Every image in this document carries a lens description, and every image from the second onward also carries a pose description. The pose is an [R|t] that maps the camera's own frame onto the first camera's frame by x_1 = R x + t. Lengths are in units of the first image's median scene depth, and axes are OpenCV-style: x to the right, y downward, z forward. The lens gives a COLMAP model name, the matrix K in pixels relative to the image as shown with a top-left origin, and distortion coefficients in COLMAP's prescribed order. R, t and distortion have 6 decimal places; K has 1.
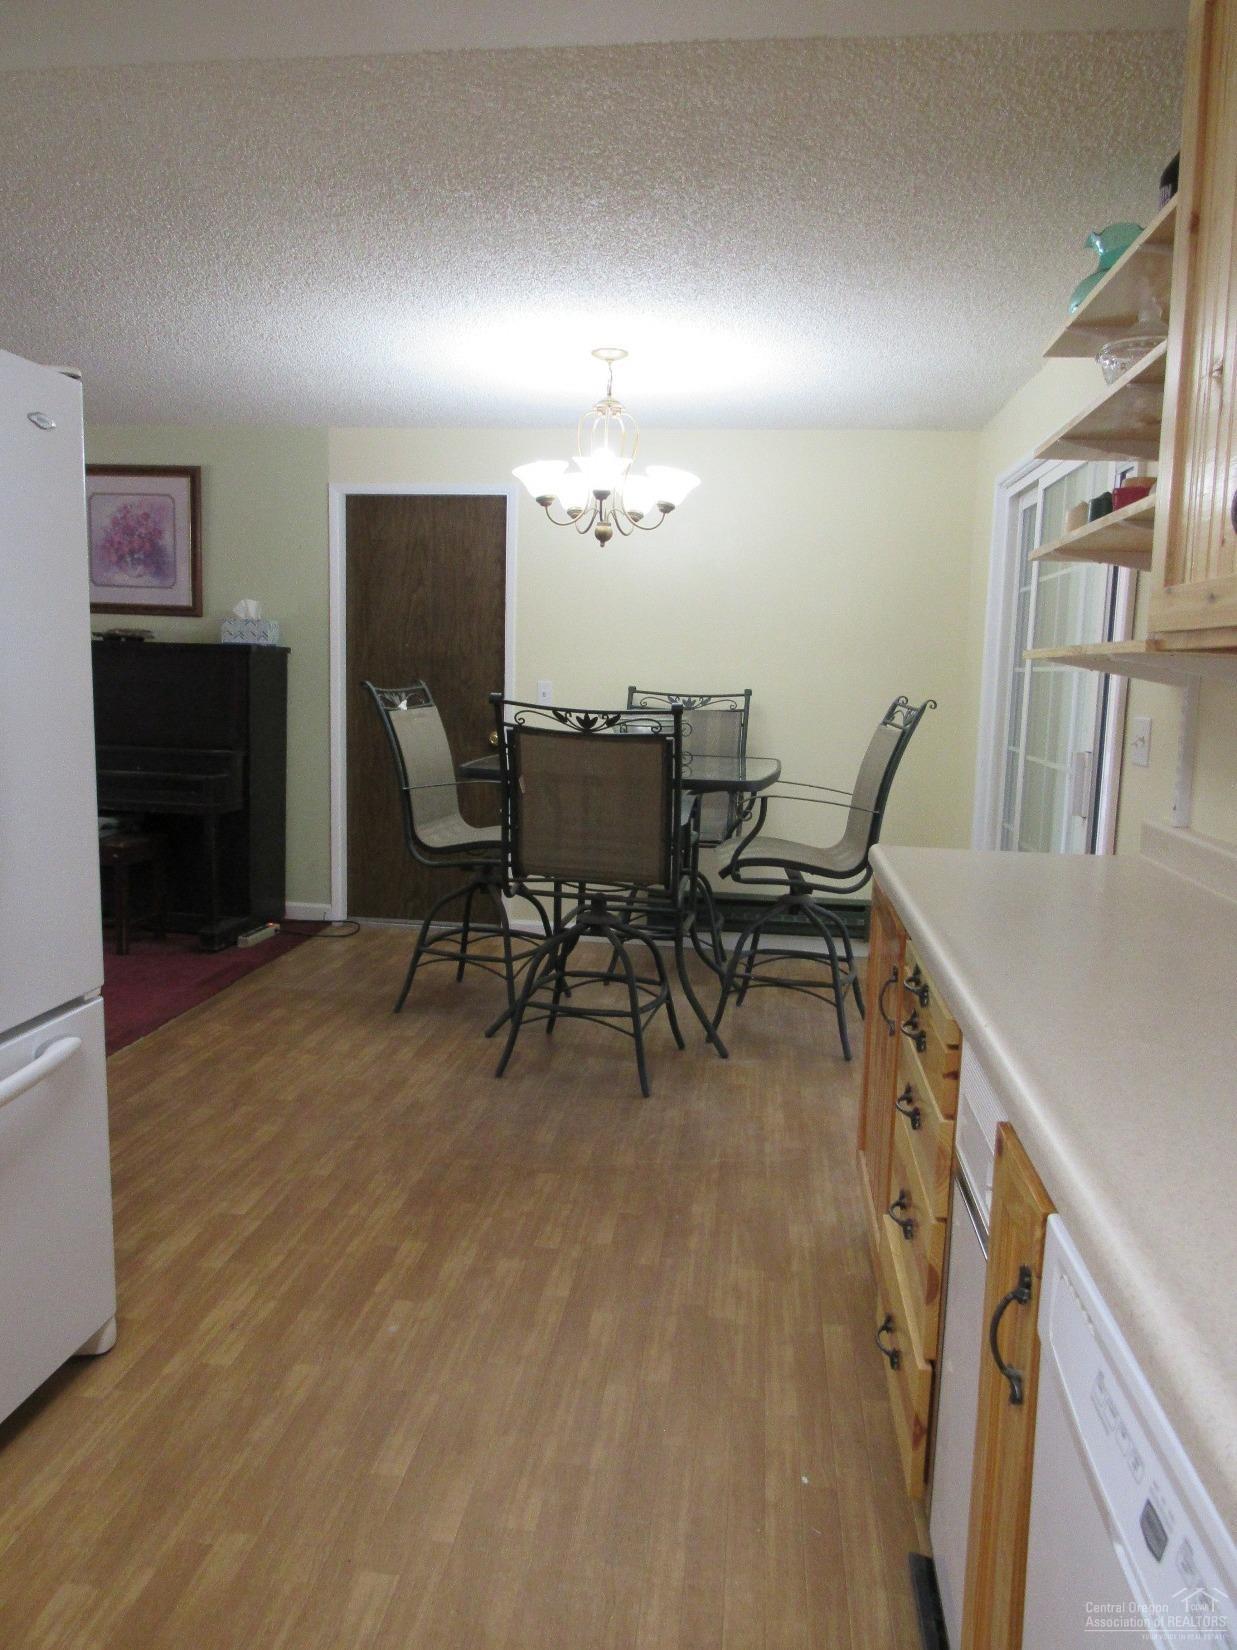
lens RADIAL K [[1170.1, 0, 618.5], [0, 1170.1, 825.0], [0, 0, 1]] dist [-0.024192, -0.003023]
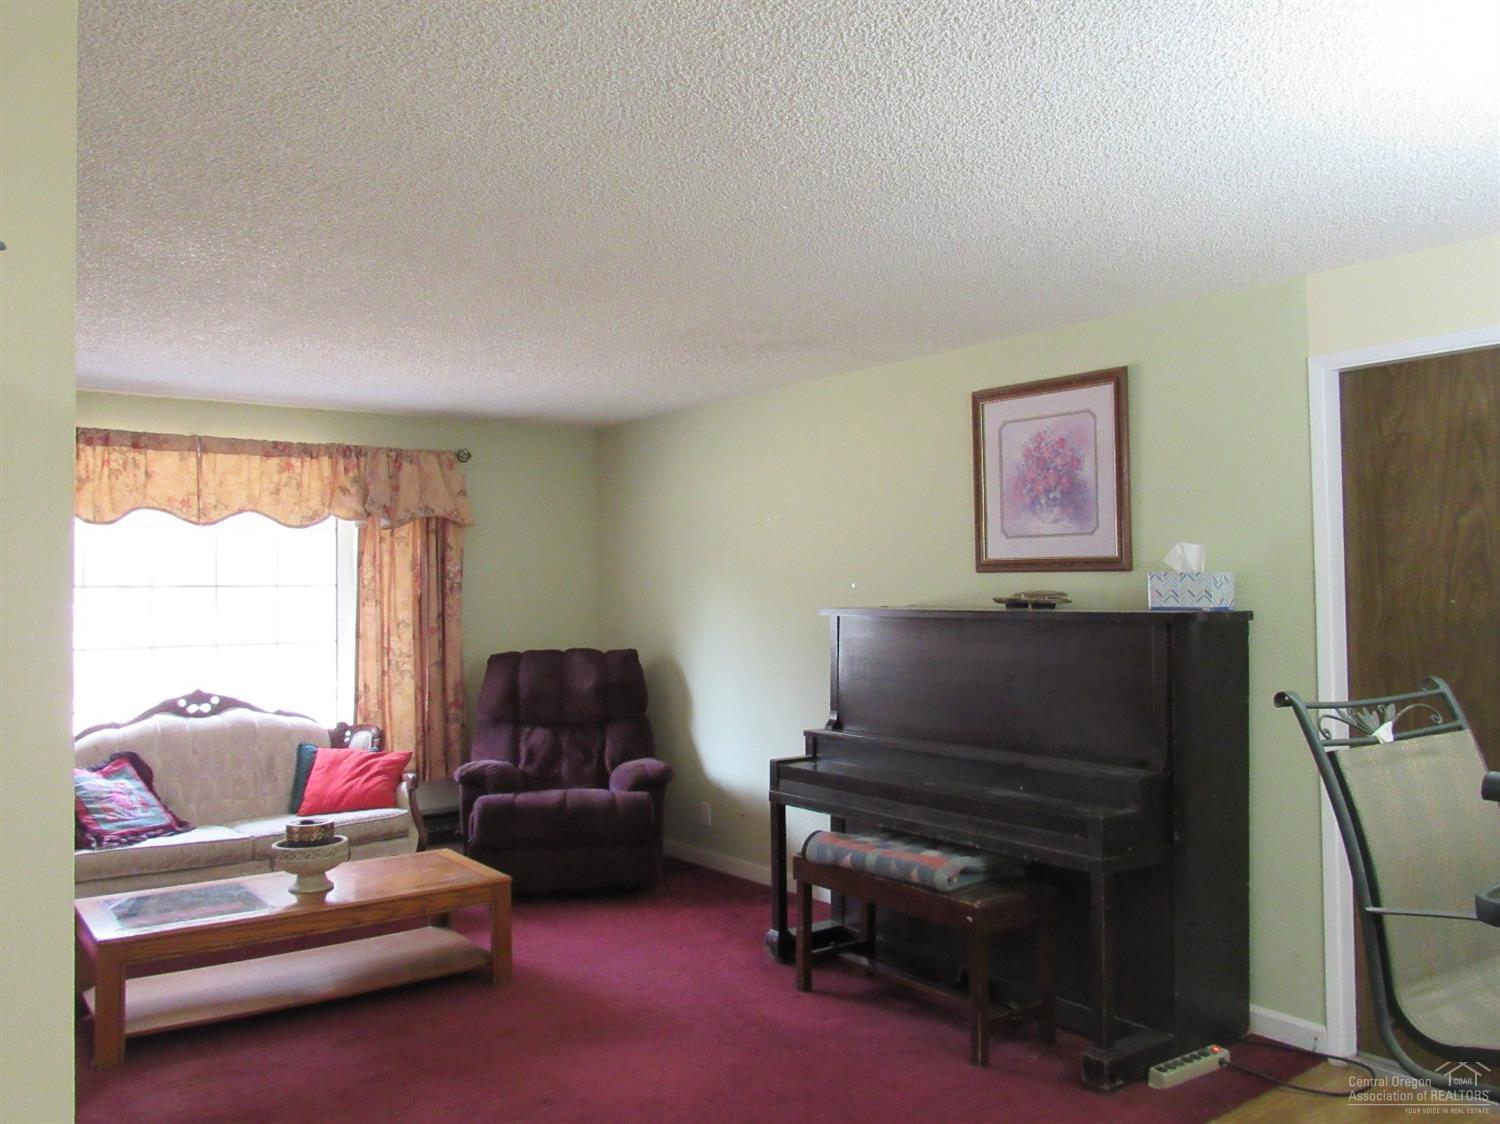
lens RADIAL K [[1198.6, 0, 750.0], [0, 1198.6, 562.0], [0, 0, 1]] dist [-0.003992, -0.008253]
pose [[0.698207, -0.055957, -0.713706, 0.003038], [-0.063800, 0.988110, -0.139885, -0.067481], [0.713048, 0.143203, 0.686335, 0.334574]]
